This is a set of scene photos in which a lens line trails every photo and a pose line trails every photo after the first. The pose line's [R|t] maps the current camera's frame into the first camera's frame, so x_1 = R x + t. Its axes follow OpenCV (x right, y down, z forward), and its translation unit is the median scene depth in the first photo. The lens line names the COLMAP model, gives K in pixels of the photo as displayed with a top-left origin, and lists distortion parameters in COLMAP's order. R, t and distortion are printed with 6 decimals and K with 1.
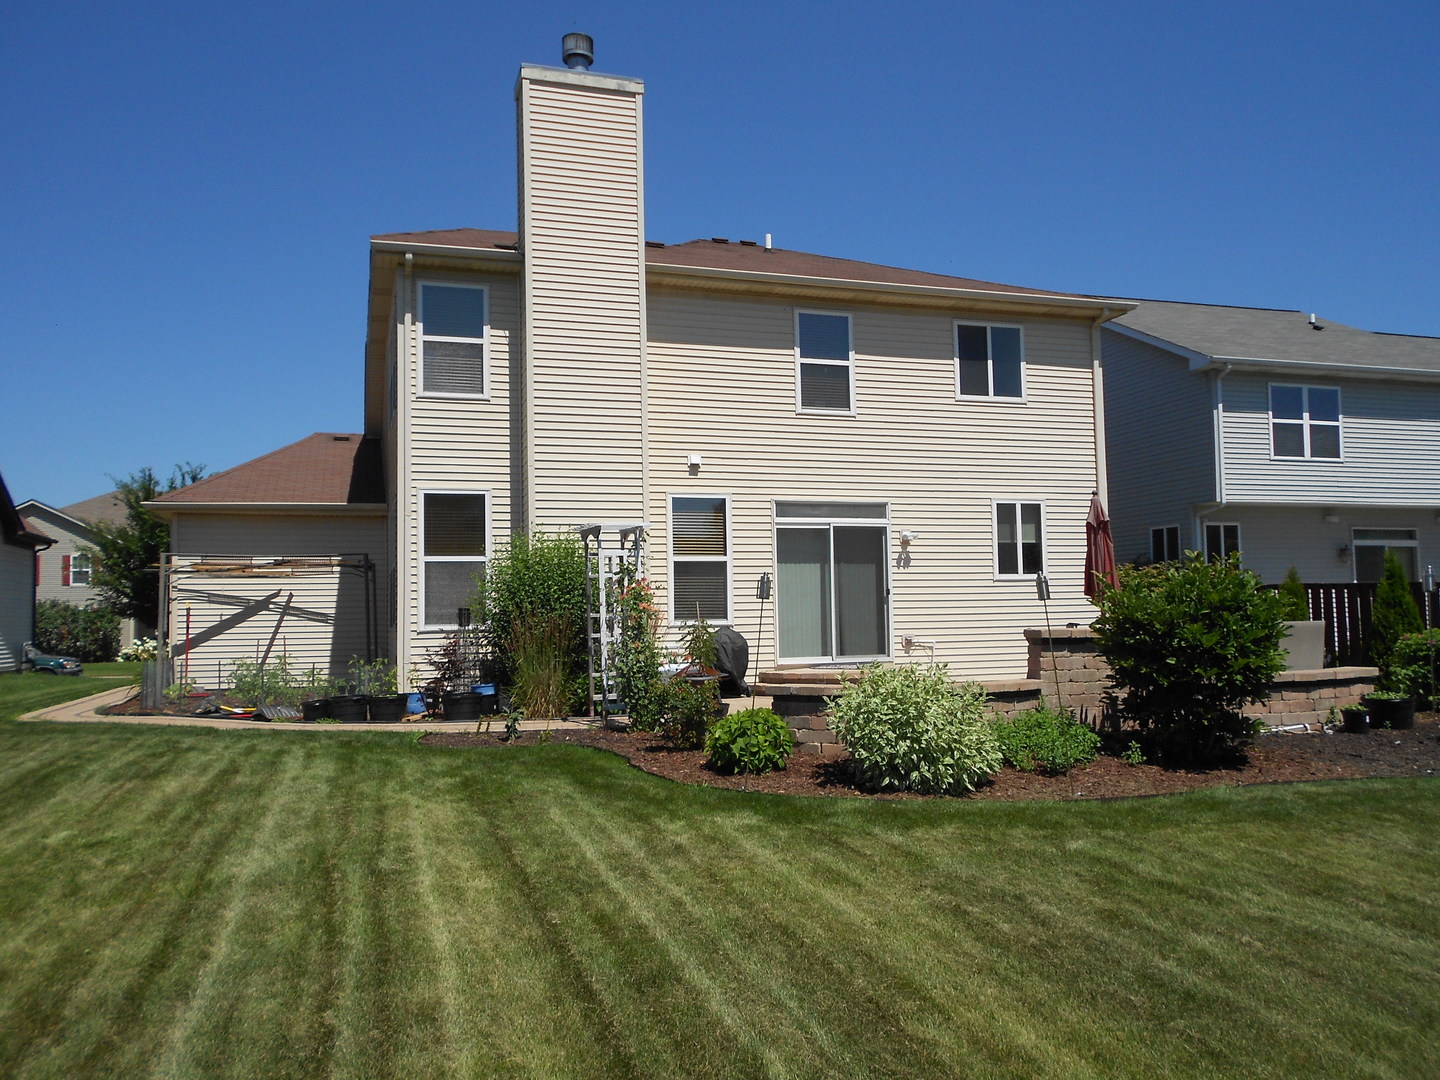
lens RADIAL K [[1137.6, 0, 710.9], [0, 1137.6, 538.8], [0, 0, 1]] dist [0.018594, -0.004639]
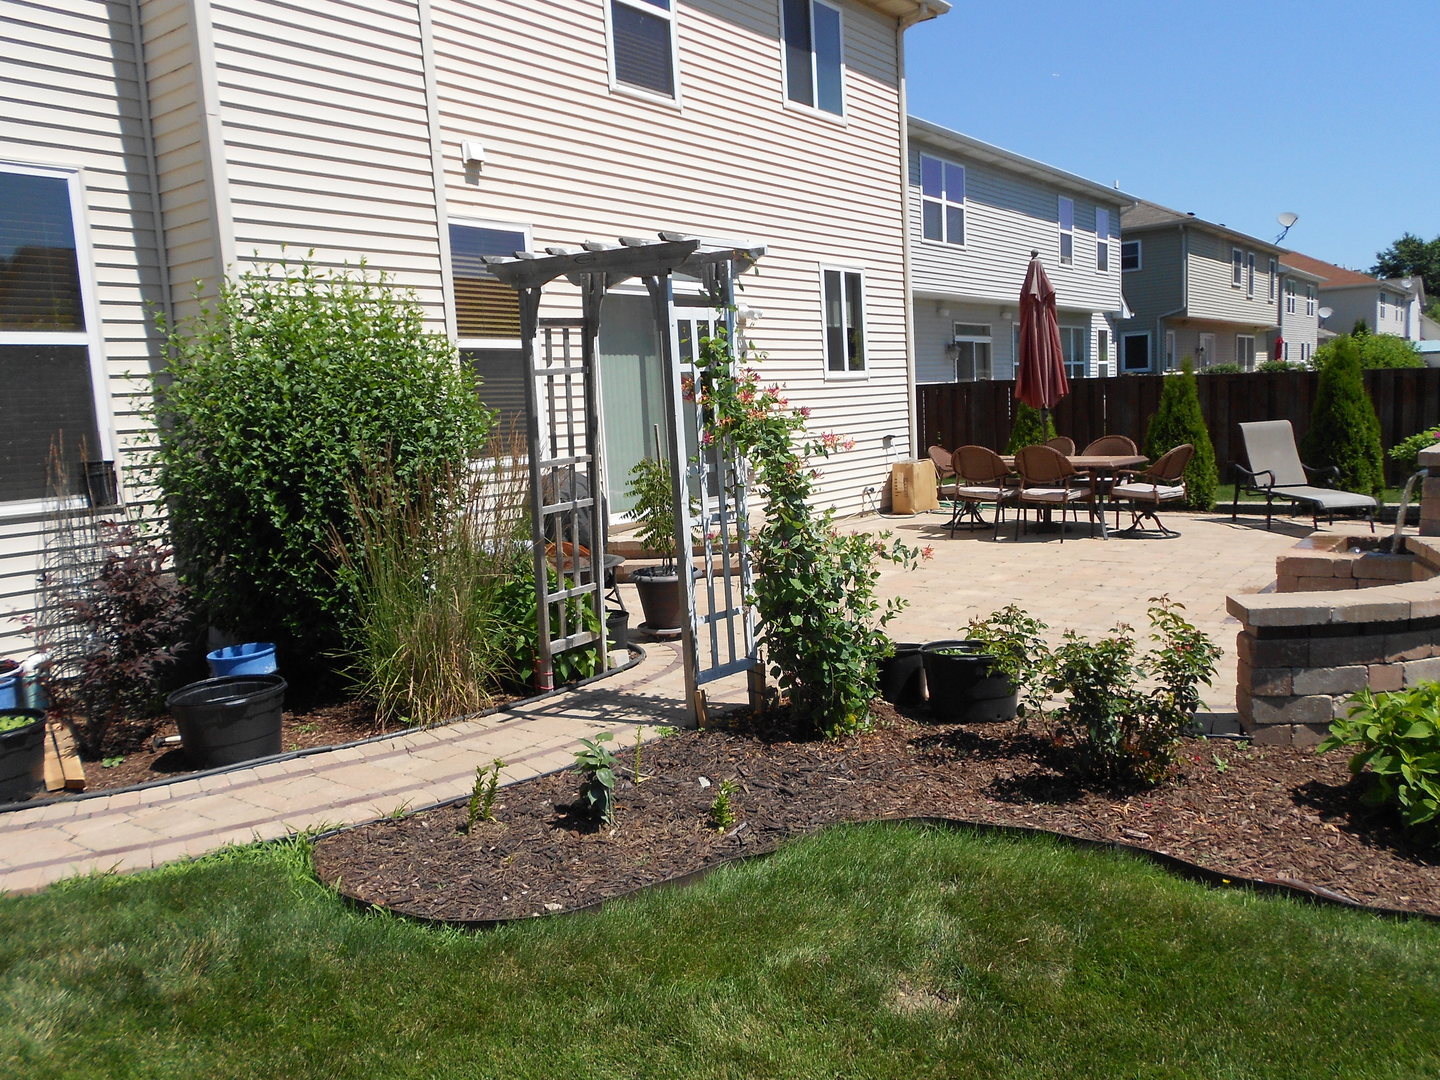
lens RADIAL K [[1137.6, 0, 726.1], [0, 1137.6, 546.2], [0, 0, 1]] dist [0.018594, -0.004639]
pose [[0.811308, -0.096245, 0.576643, -0.228577], [-0.004523, 0.985293, 0.170815, 0.017984], [-0.584602, -0.141192, 0.798940, 0.464853]]
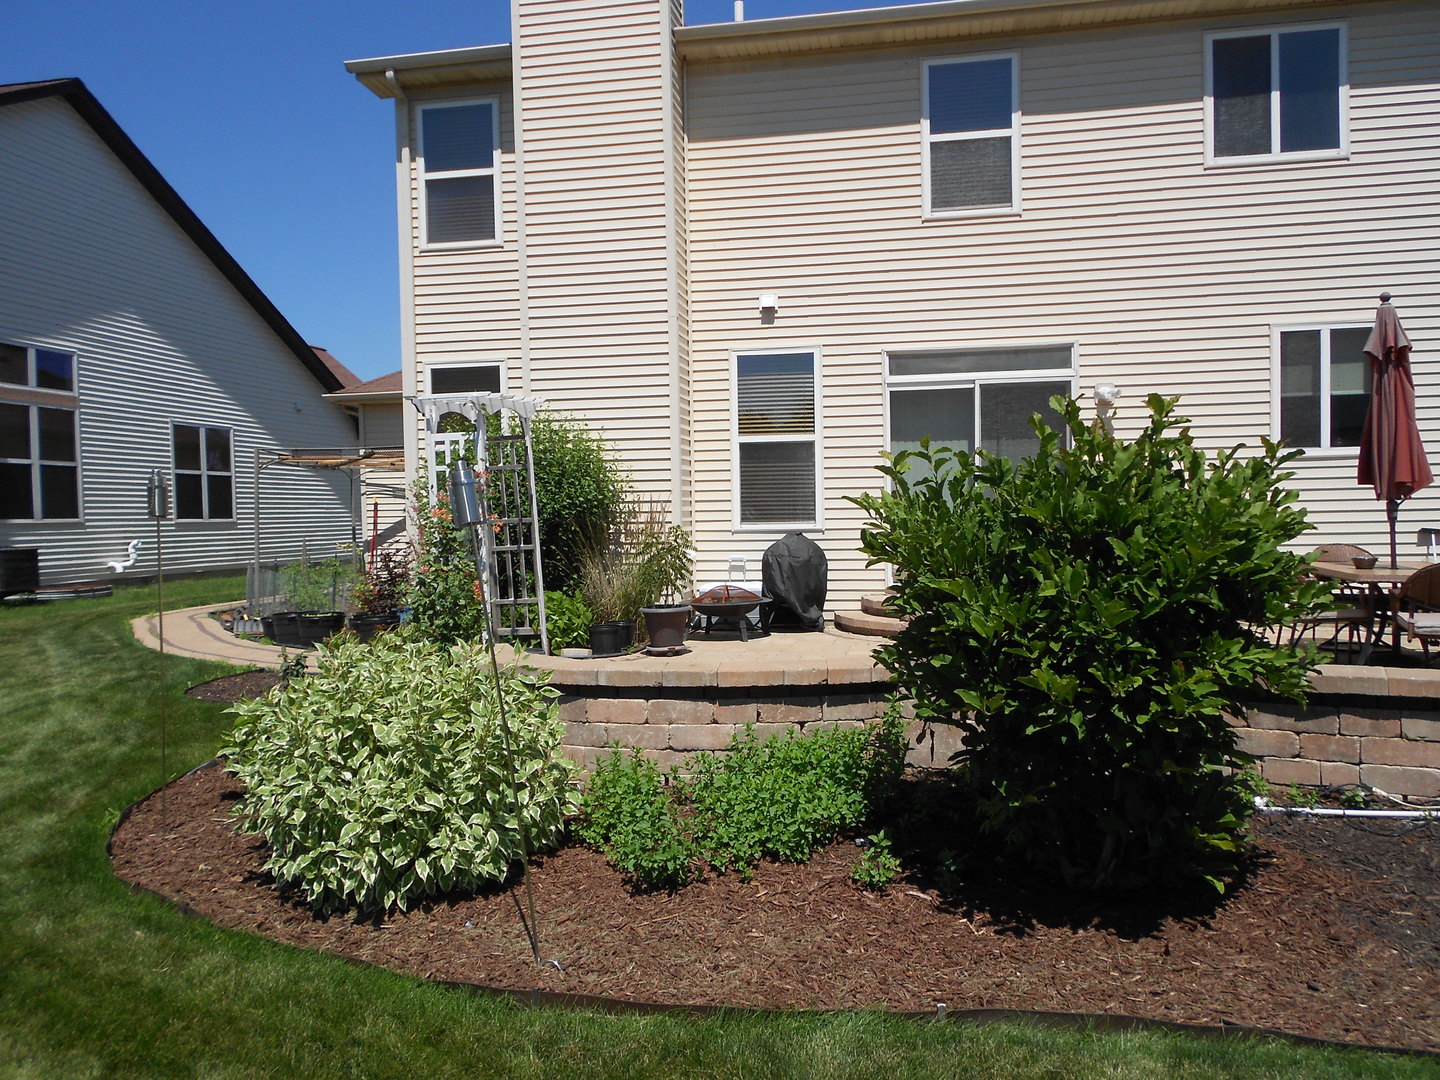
lens RADIAL K [[1137.6, 0, 717.4], [0, 1137.6, 543.5], [0, 0, 1]] dist [0.018594, -0.004639]
pose [[0.879168, 0.015503, -0.476260, 0.289697], [0.036471, 0.994350, 0.099693, 0.009837], [0.475115, -0.105016, 0.873635, 0.320347]]
